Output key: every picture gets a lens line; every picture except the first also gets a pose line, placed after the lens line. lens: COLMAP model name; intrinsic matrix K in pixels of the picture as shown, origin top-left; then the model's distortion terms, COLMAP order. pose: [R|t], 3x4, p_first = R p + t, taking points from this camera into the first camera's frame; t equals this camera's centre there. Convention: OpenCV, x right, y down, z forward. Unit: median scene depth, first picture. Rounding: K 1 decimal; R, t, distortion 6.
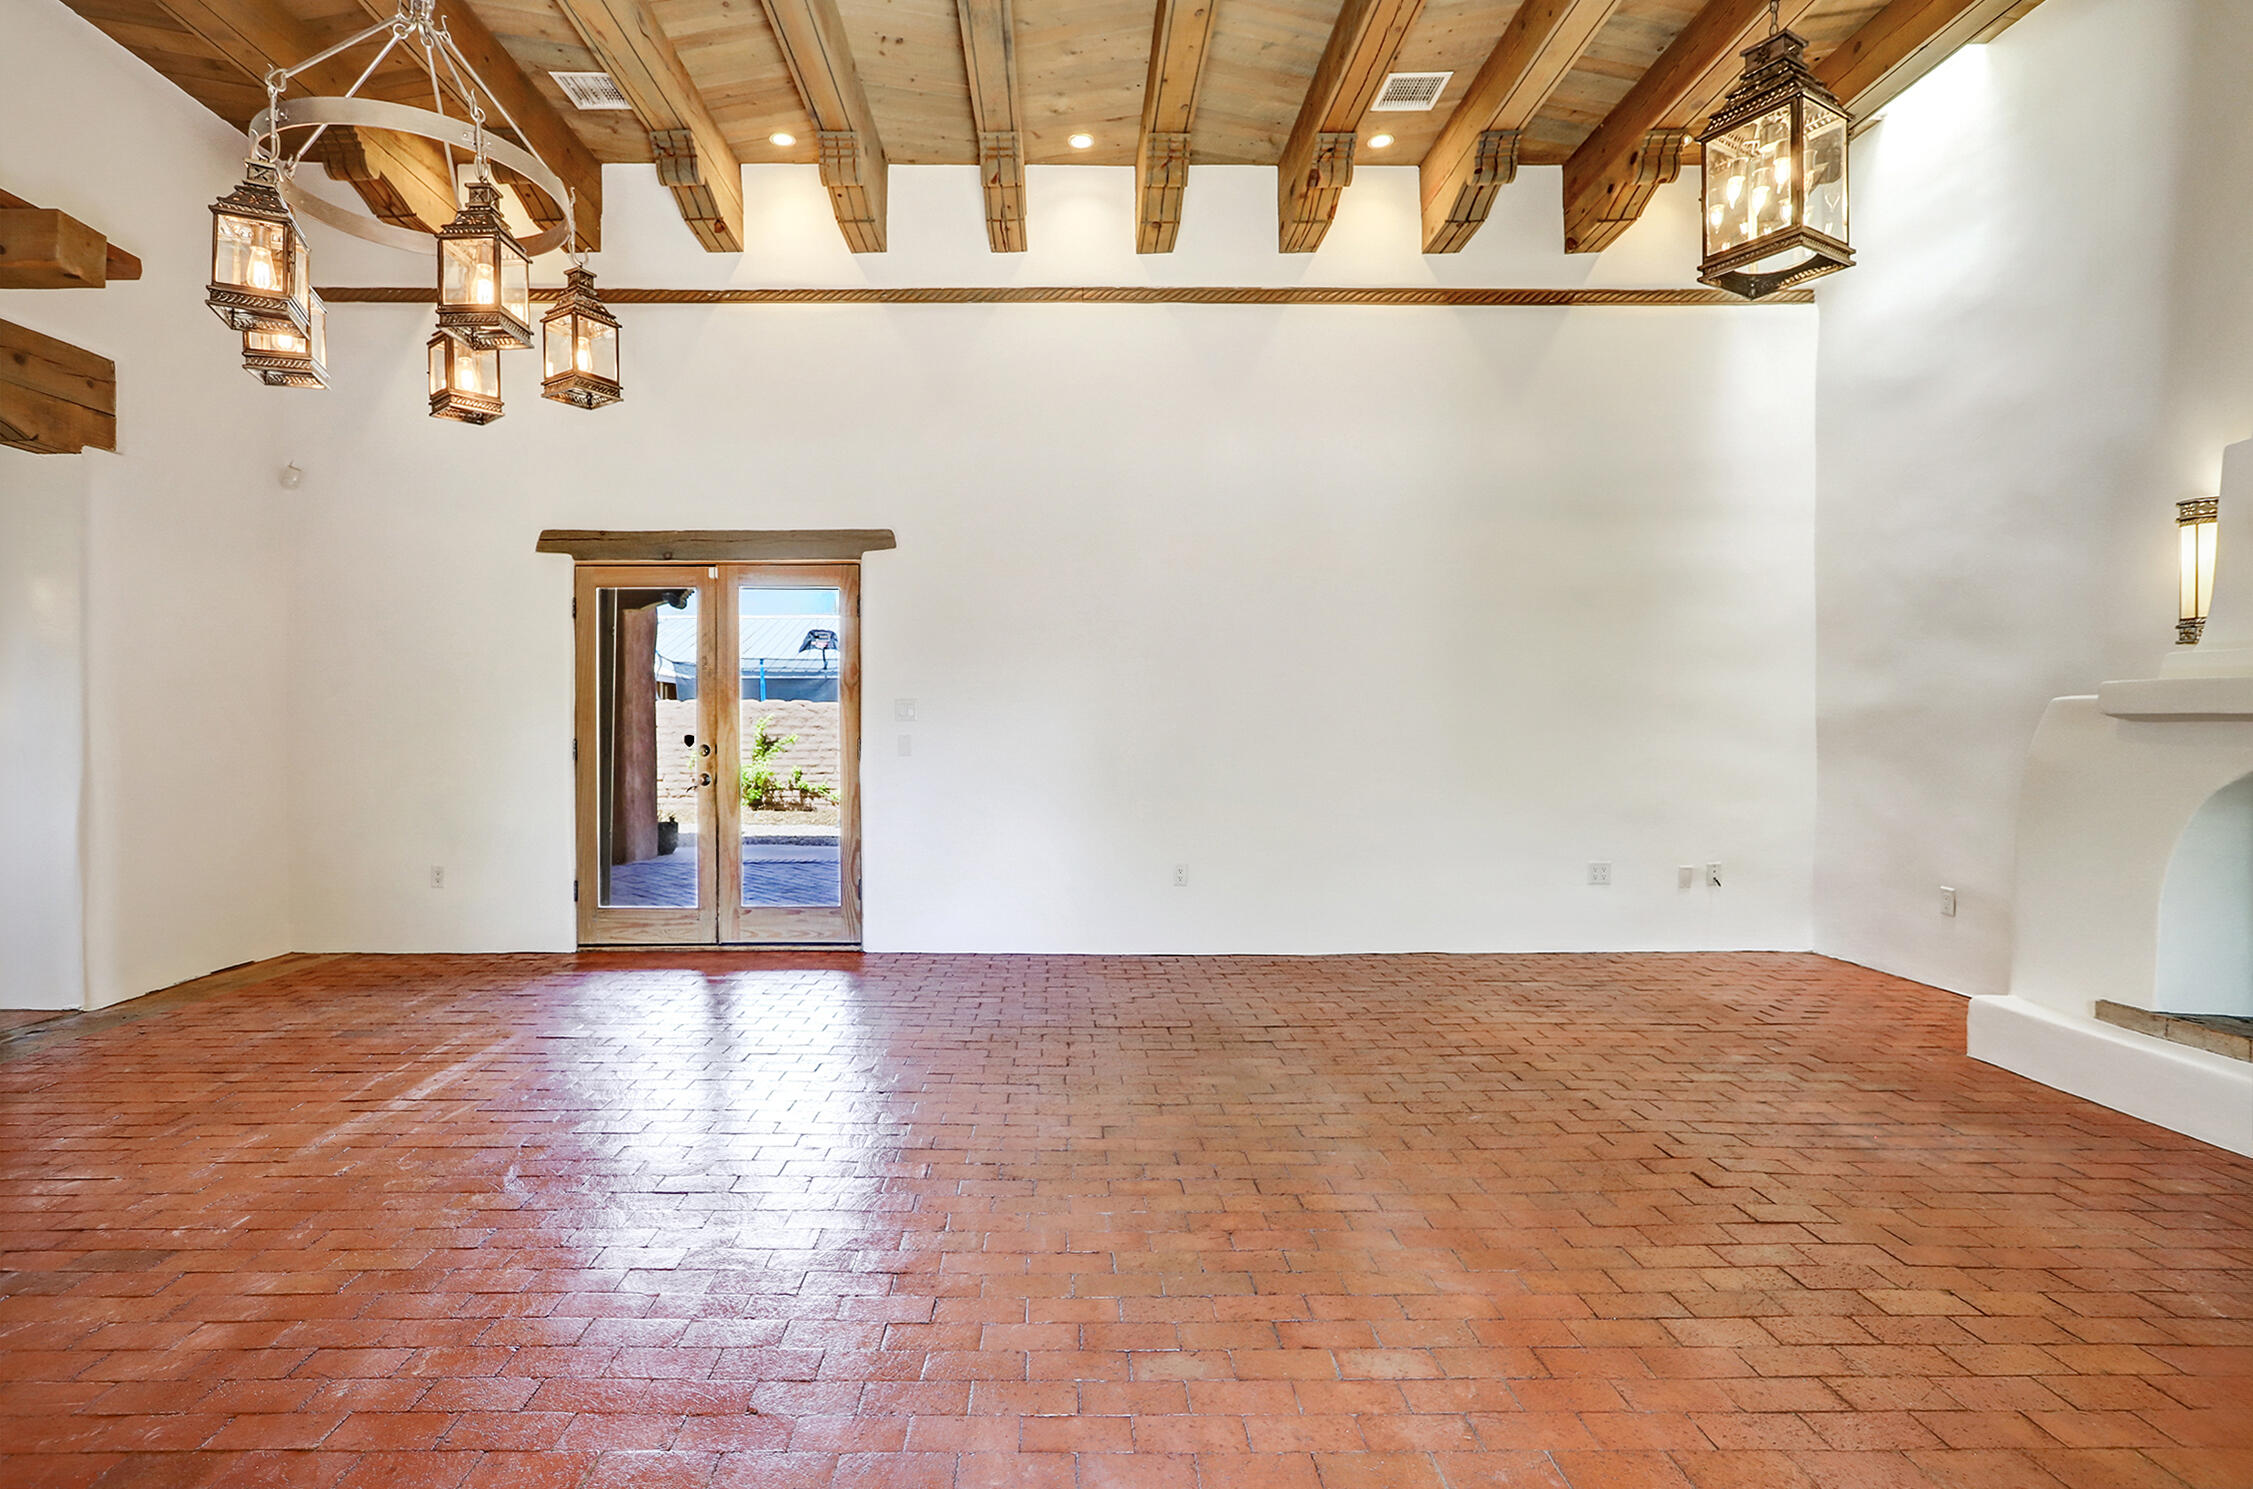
lens RADIAL K [[1069.0, 0, 1126.5], [0, 1069.0, 744.5], [0, 0, 1]] dist [-0.002345, 0.000138]
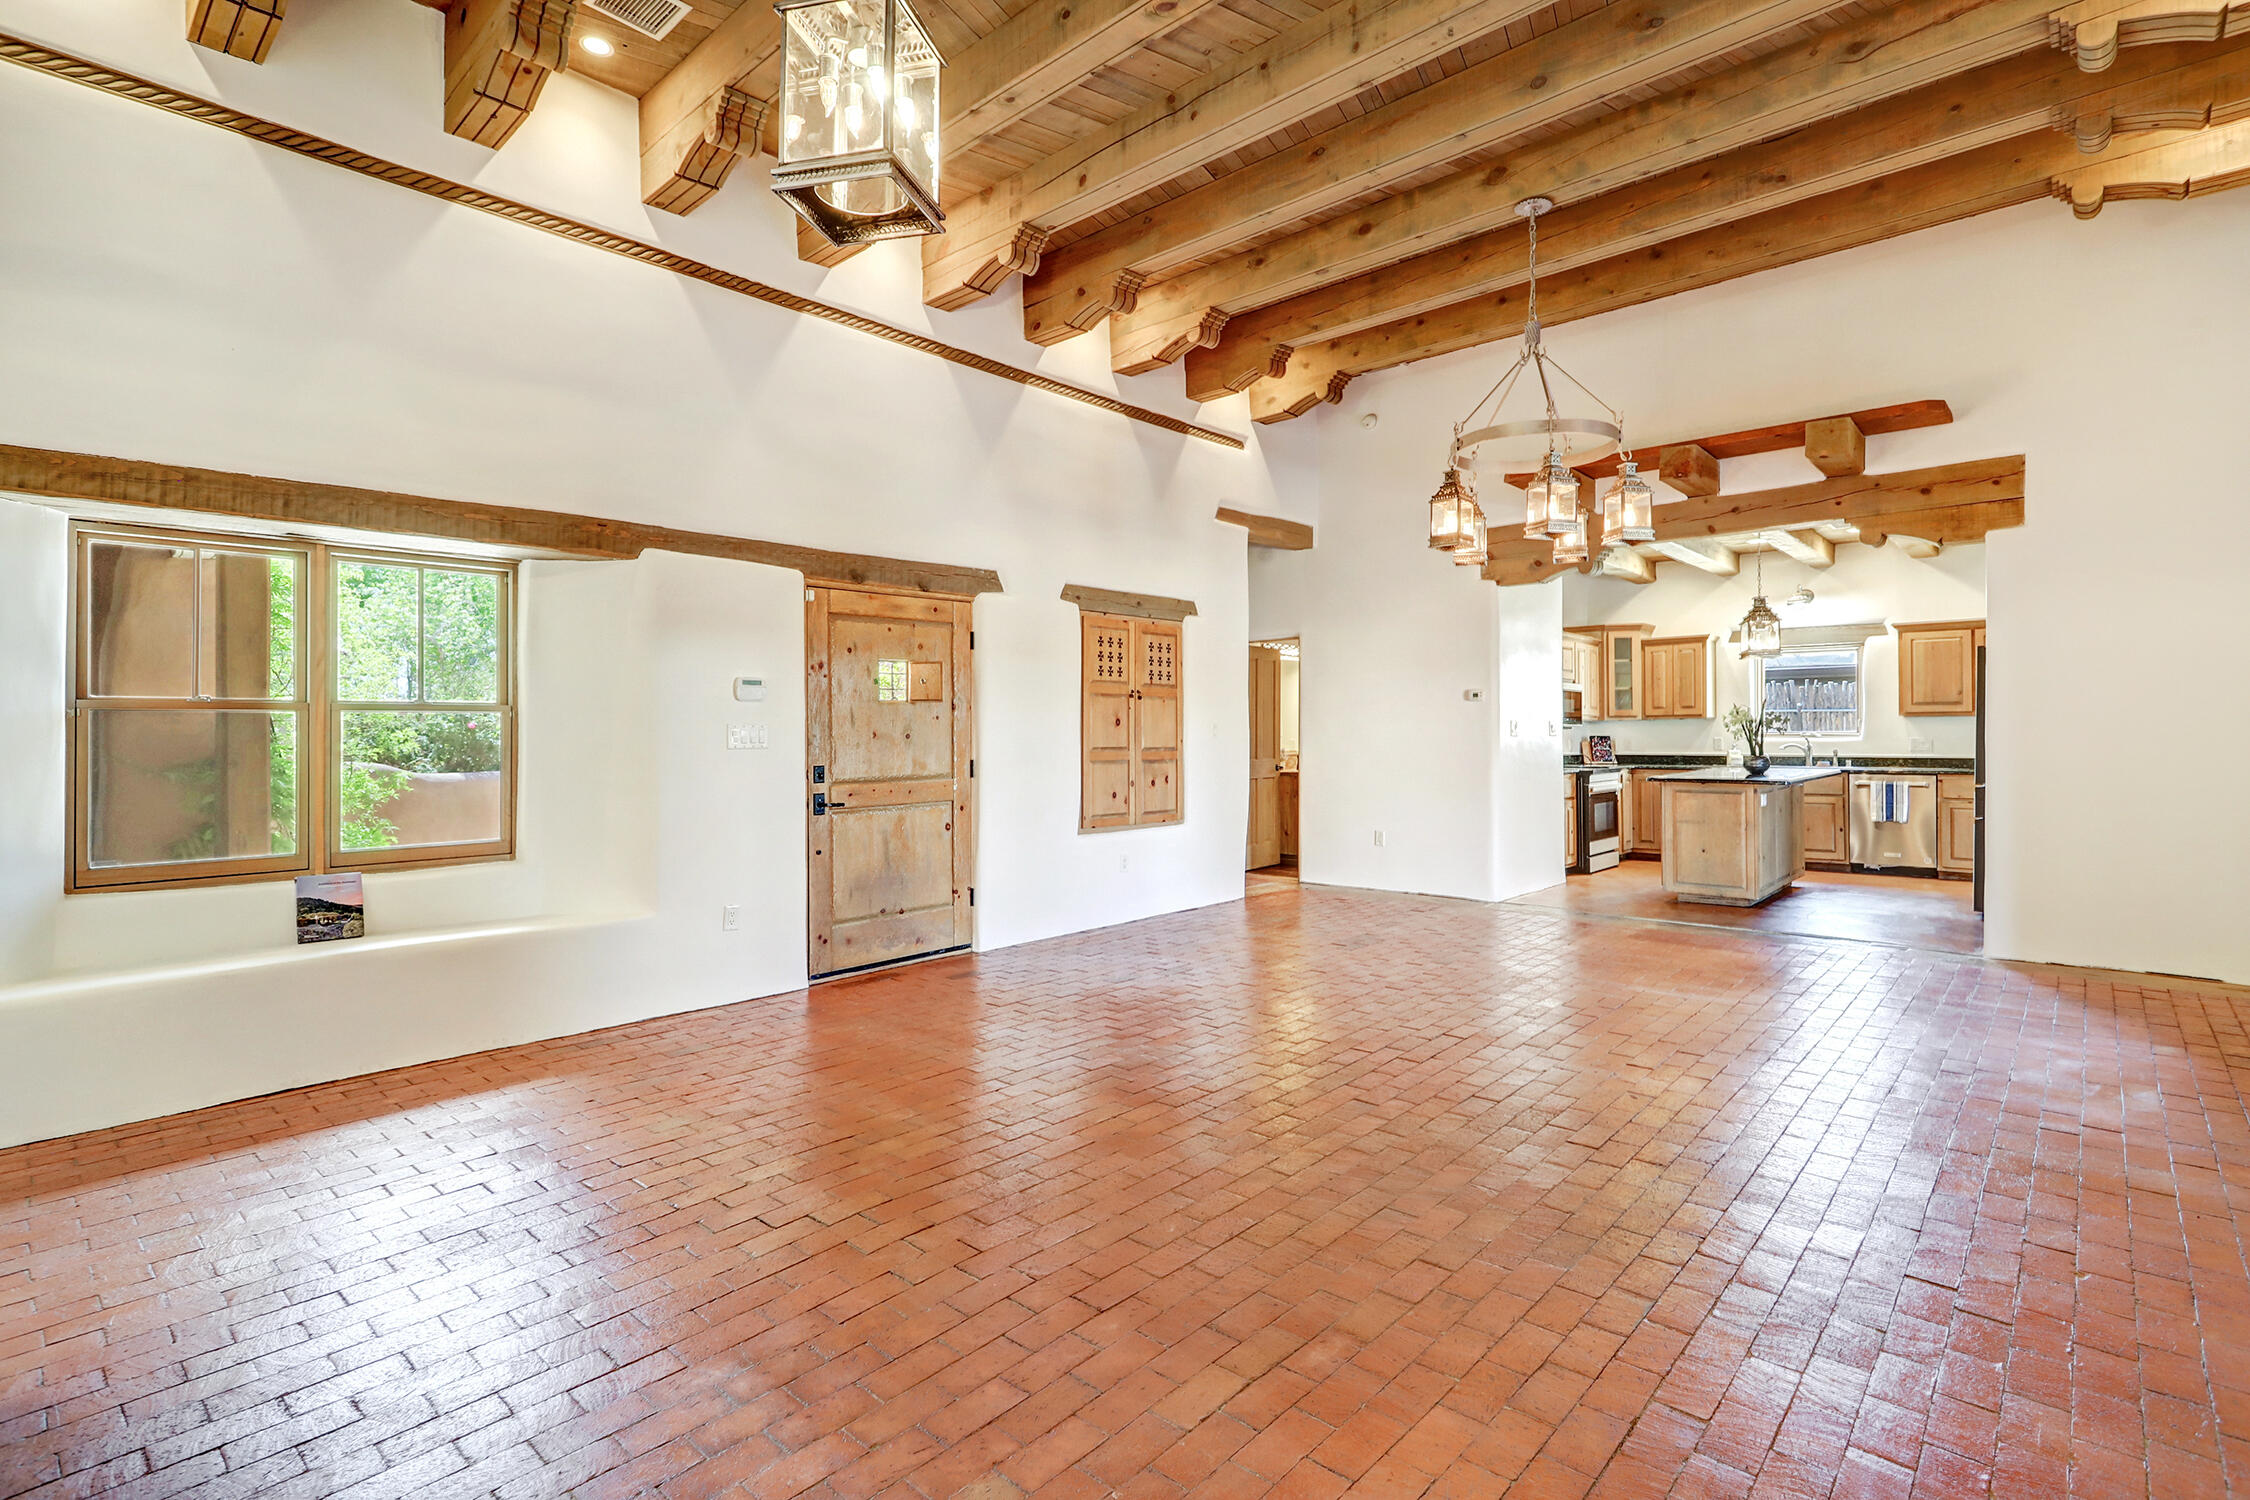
lens RADIAL K [[1071.6, 0, 1128.5], [0, 1071.6, 730.2], [0, 0, 1]] dist [-0.000476, 0.000163]
pose [[-0.677931, 0.004486, -0.735112, 0.570938], [-0.004688, 0.999935, 0.010426, -0.032977], [0.735111, 0.010515, -0.677865, 0.879777]]
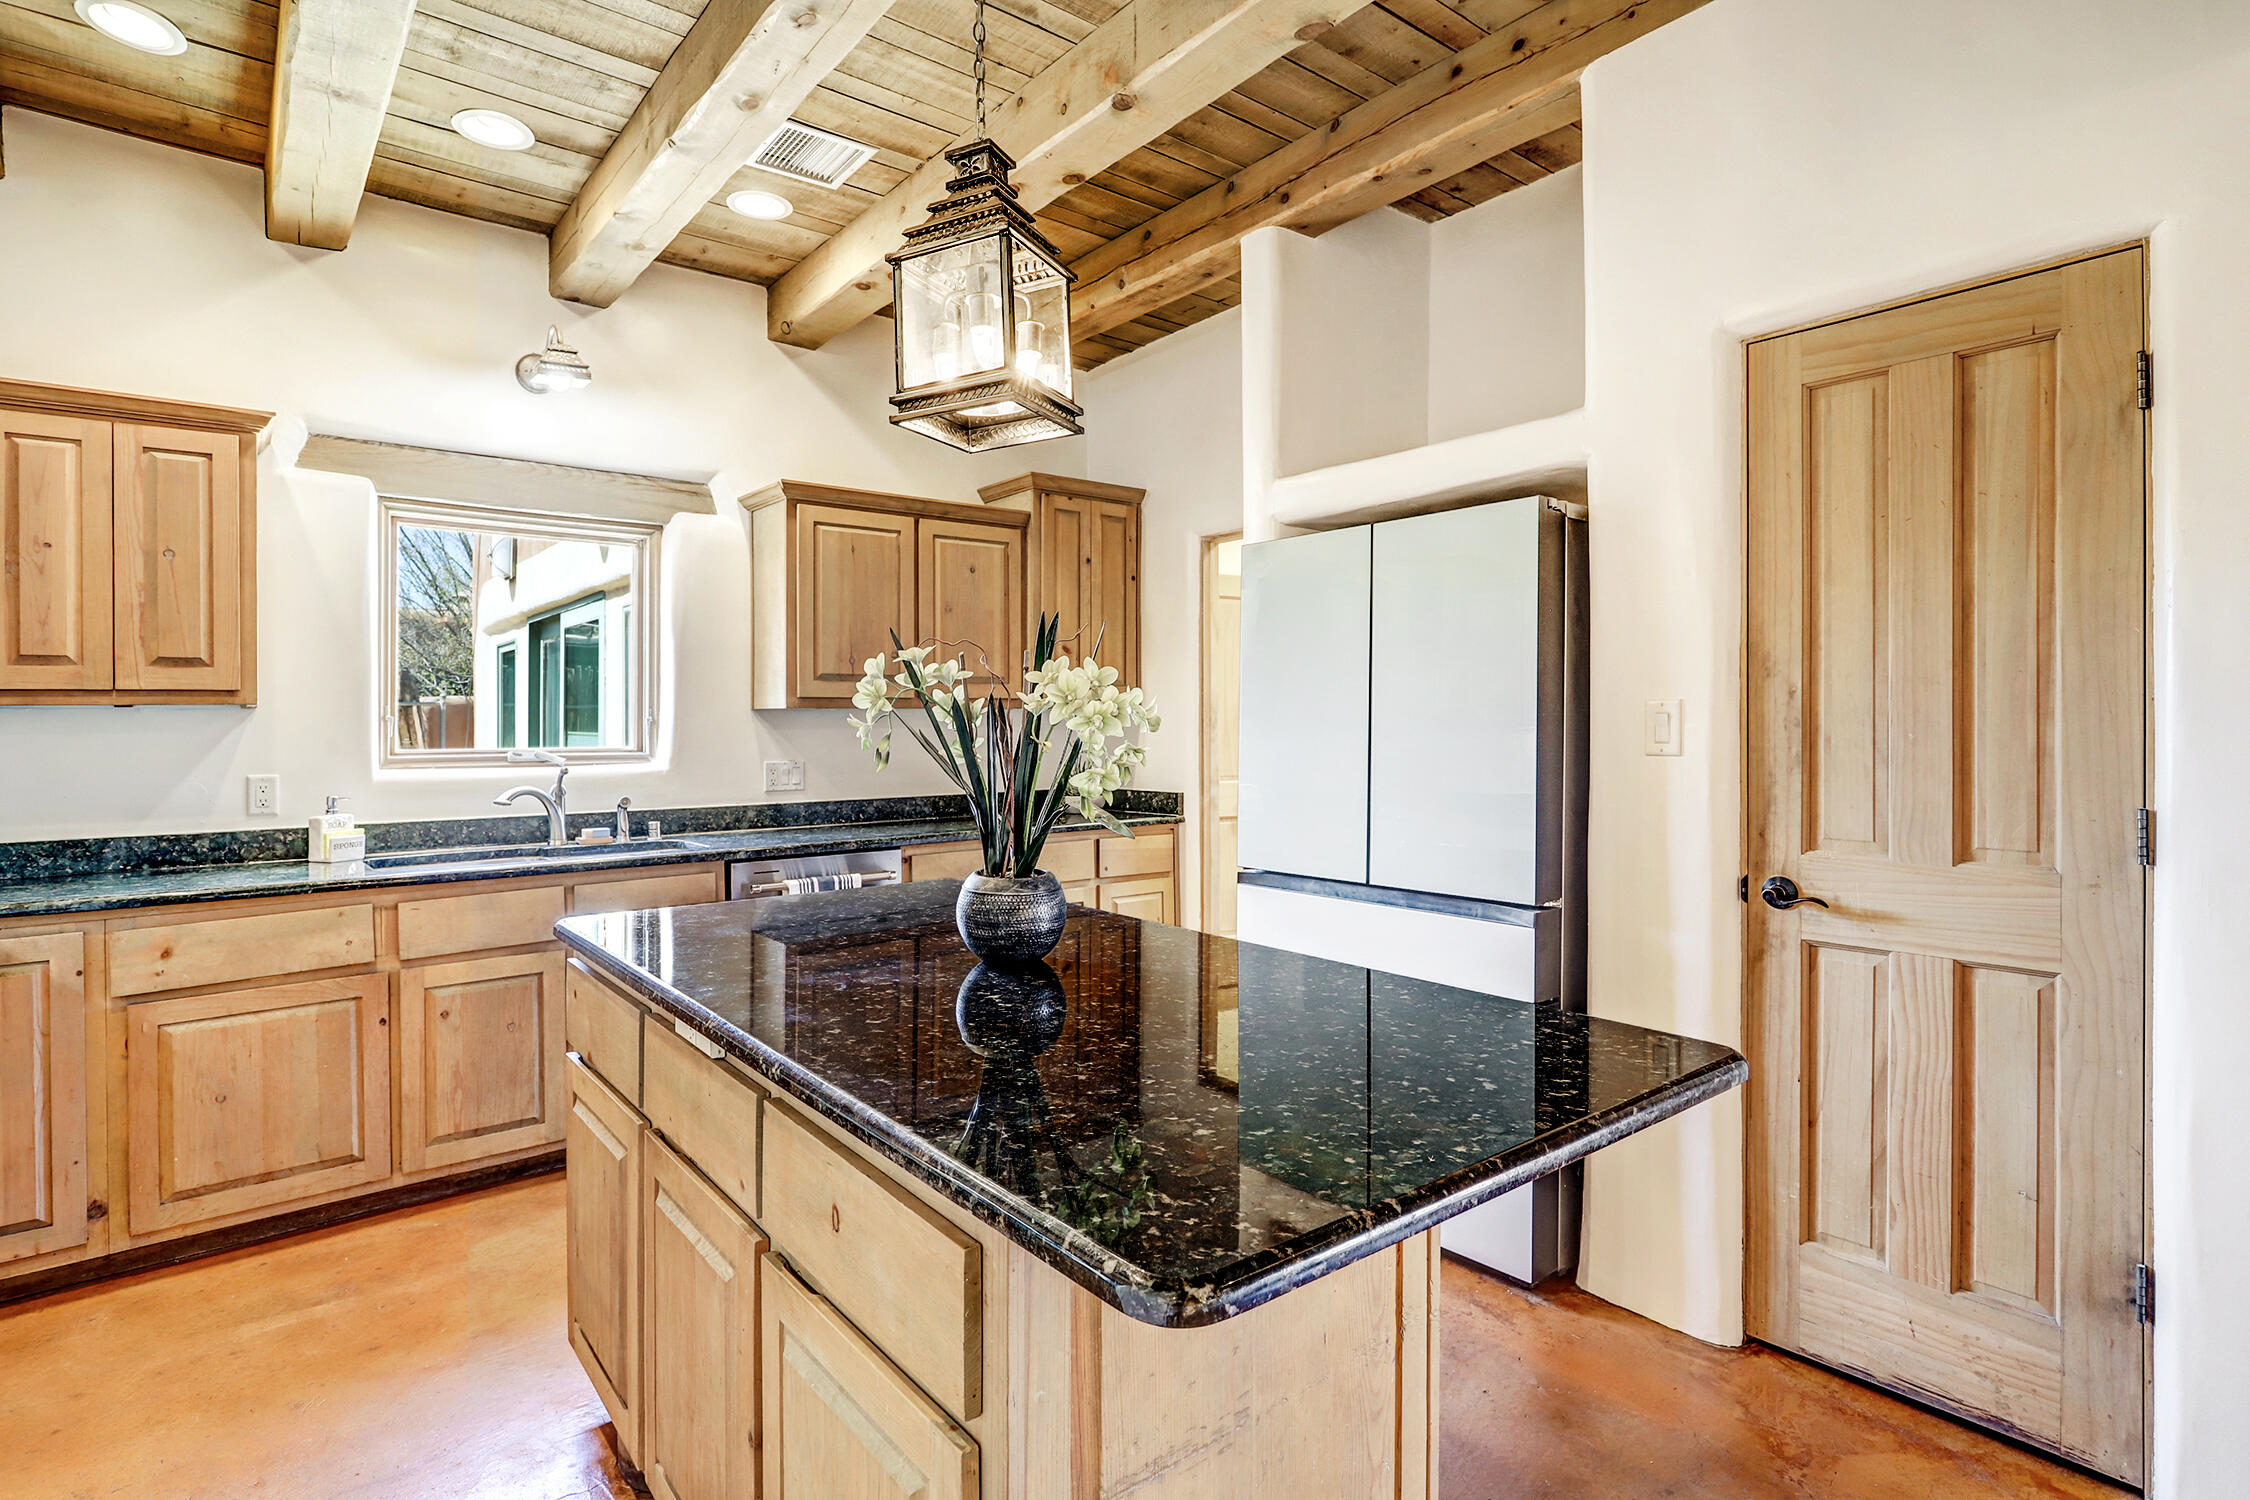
lens RADIAL K [[1104.0, 0, 1125.0], [0, 1104.0, 707.5], [0, 0, 1]] dist [-0.002129, -0.000065]
pose [[0.625435, -0.009539, -0.780218, -0.759371], [-0.002479, 0.999896, -0.014212, -0.031690], [0.780272, 0.010823, 0.625346, 0.361984]]
